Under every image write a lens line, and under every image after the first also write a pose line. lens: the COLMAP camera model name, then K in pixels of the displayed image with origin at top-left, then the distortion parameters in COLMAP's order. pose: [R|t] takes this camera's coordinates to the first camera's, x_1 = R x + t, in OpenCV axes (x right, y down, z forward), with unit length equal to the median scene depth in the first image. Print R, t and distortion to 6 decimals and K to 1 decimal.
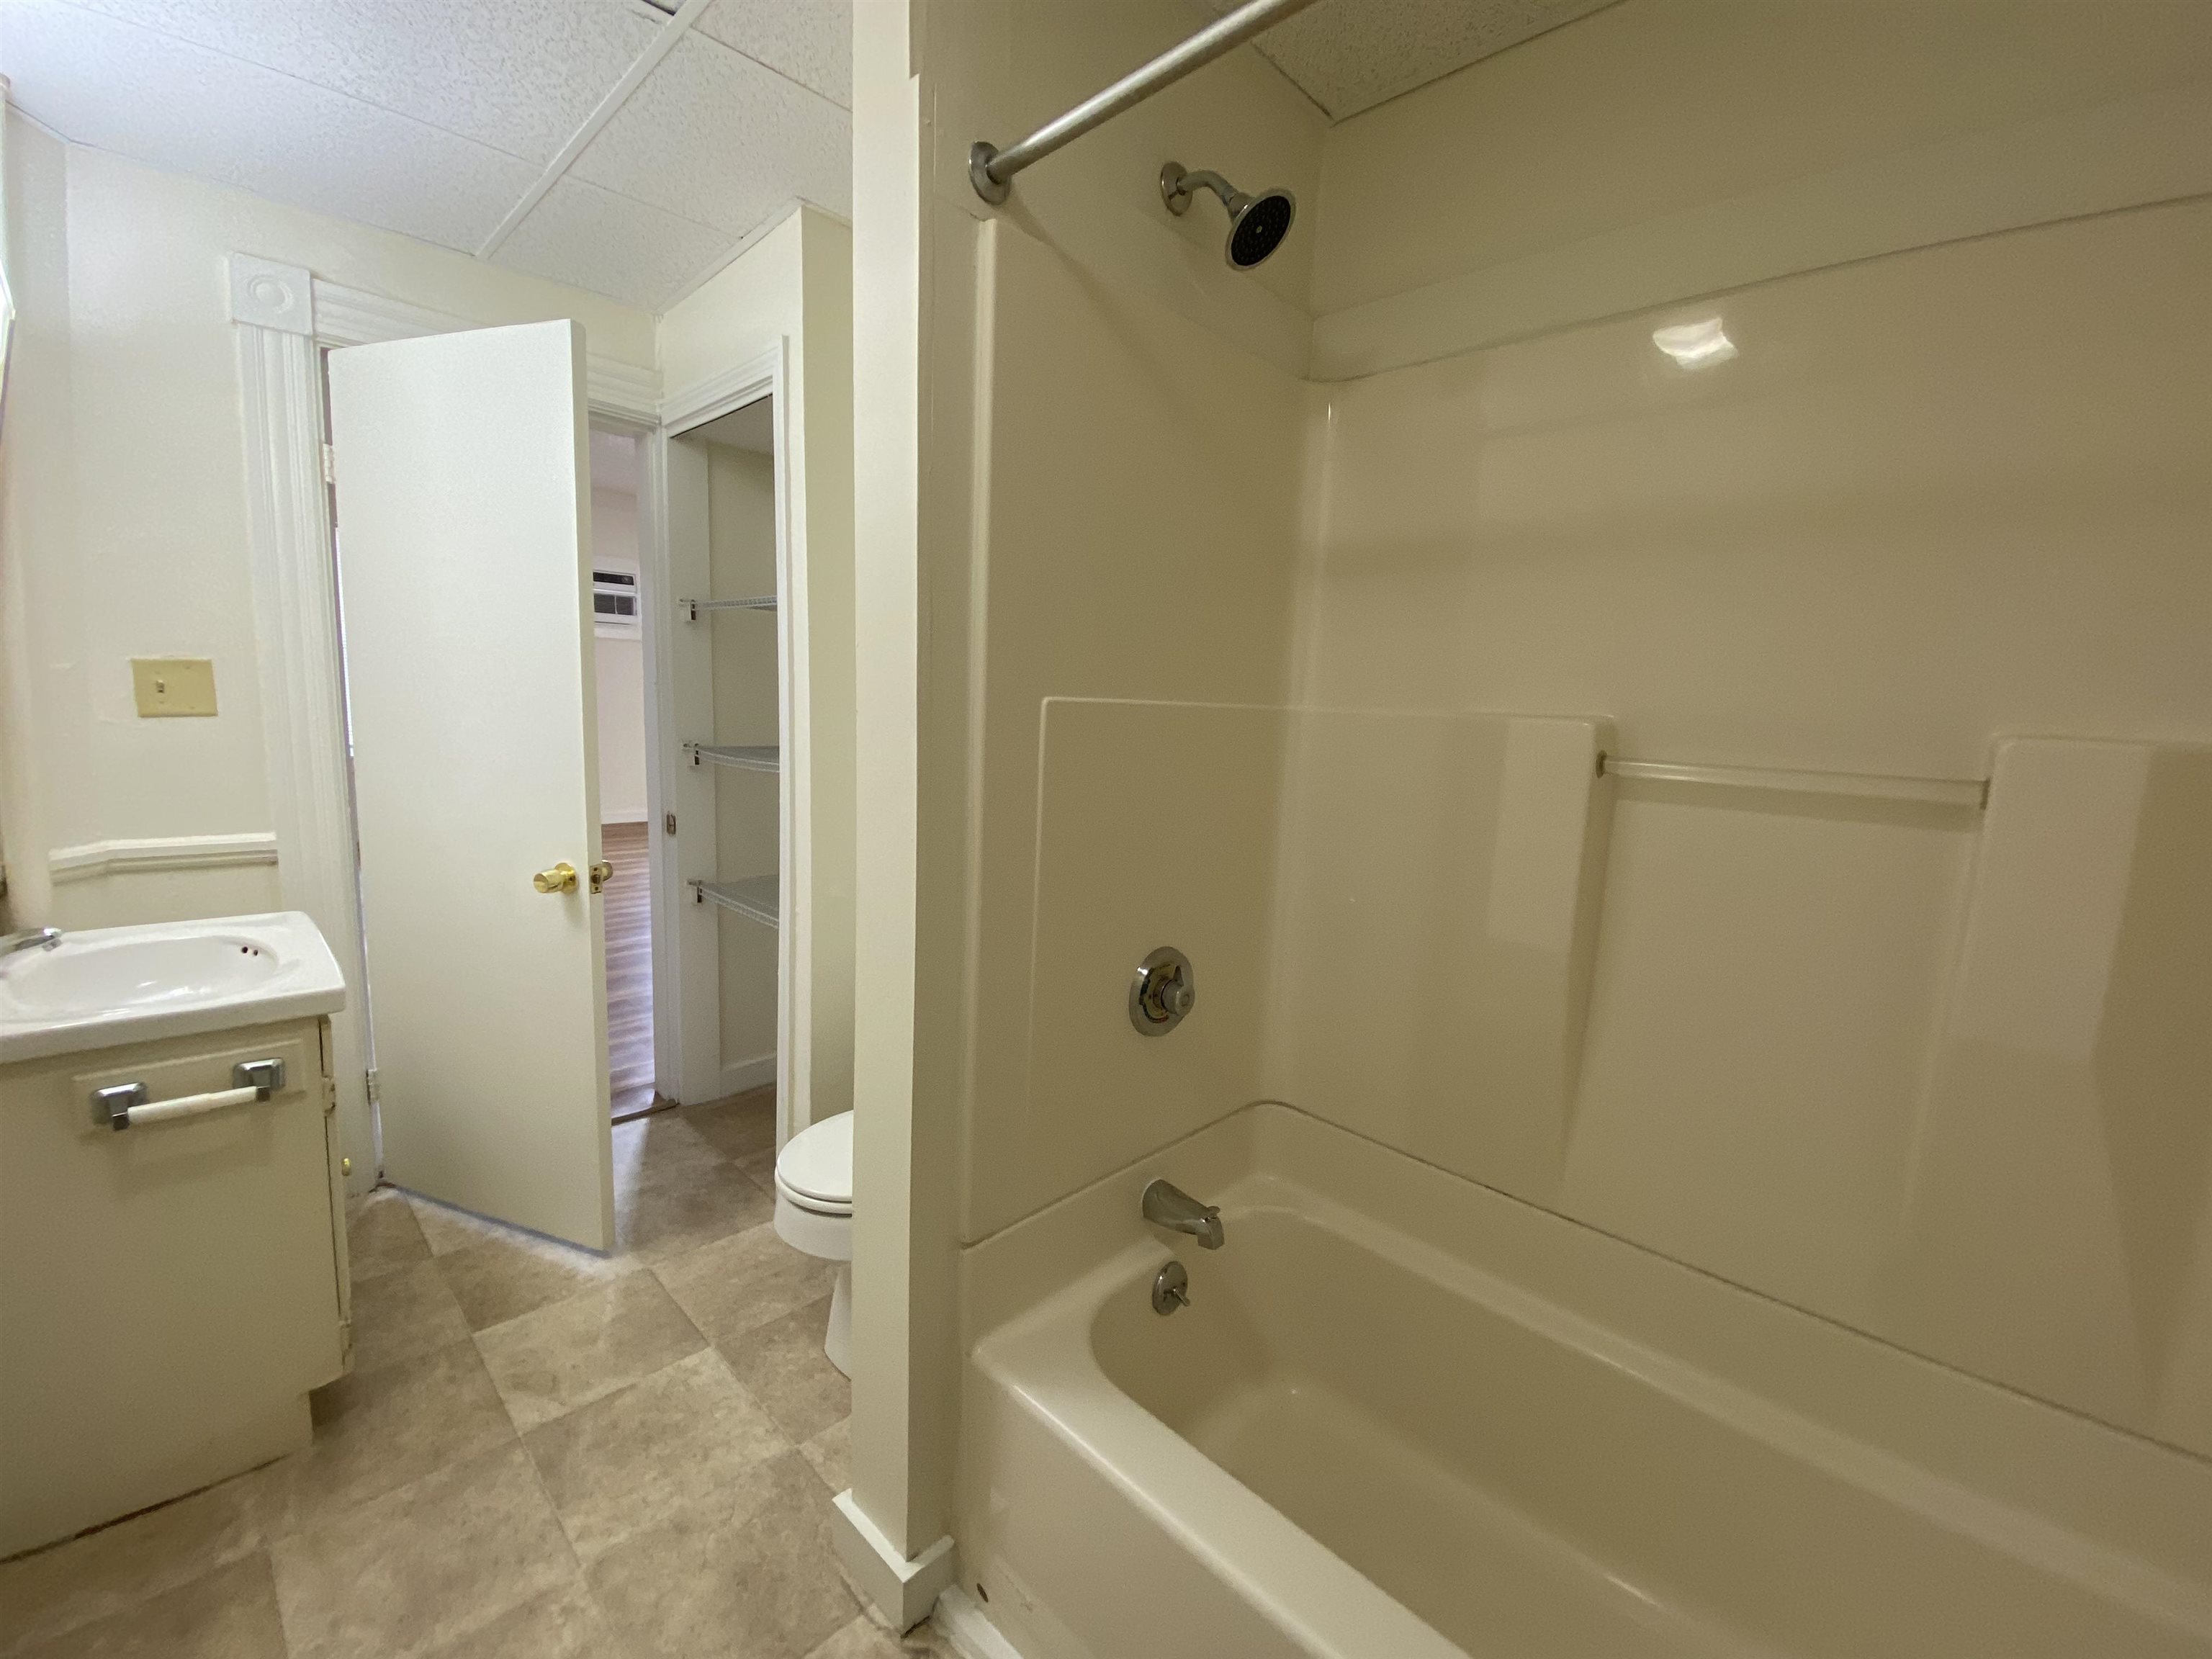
lens RADIAL K [[895.4, 0, 1096.1], [0, 895.4, 820.5], [0, 0, 1]] dist [0.017191, -0.018690]
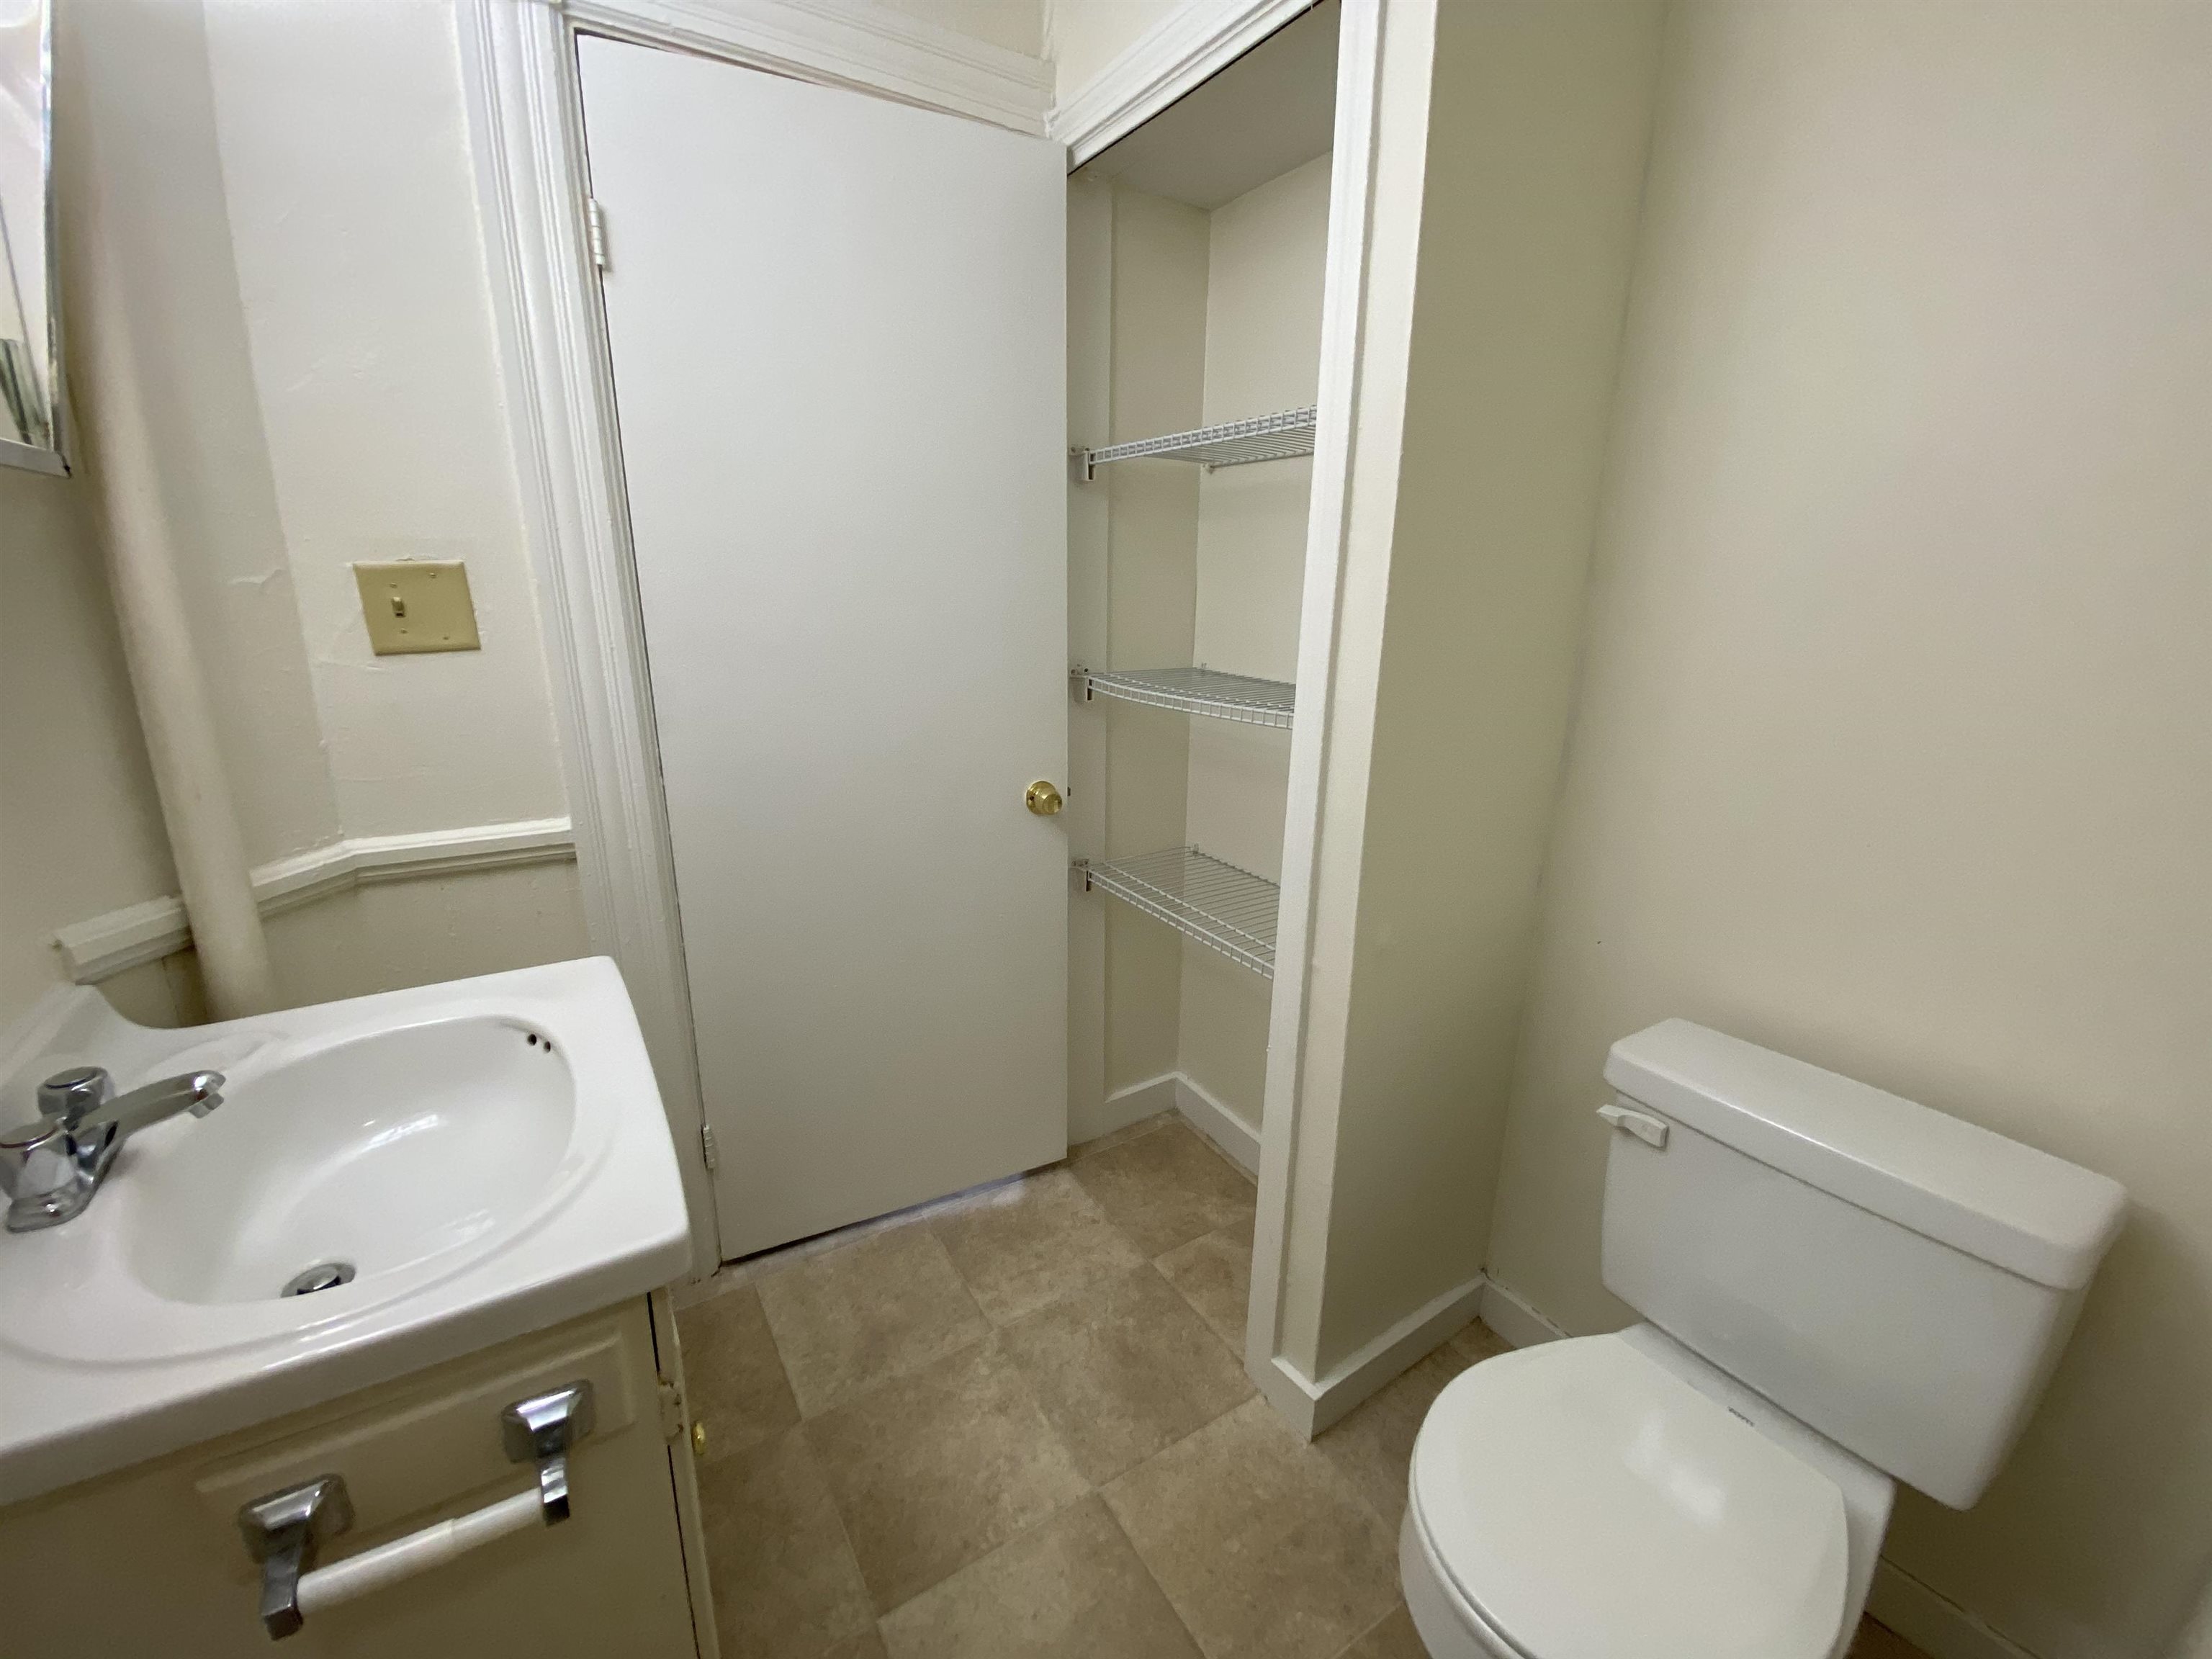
lens RADIAL K [[895.4, 0, 1096.1], [0, 895.4, 820.5], [0, 0, 1]] dist [0.017191, -0.018690]
pose [[0.972361, 0.025965, -0.232036, -0.391354], [0.002043, 0.992813, 0.119659, -0.072336], [0.233475, -0.116826, 0.965319, 0.461569]]
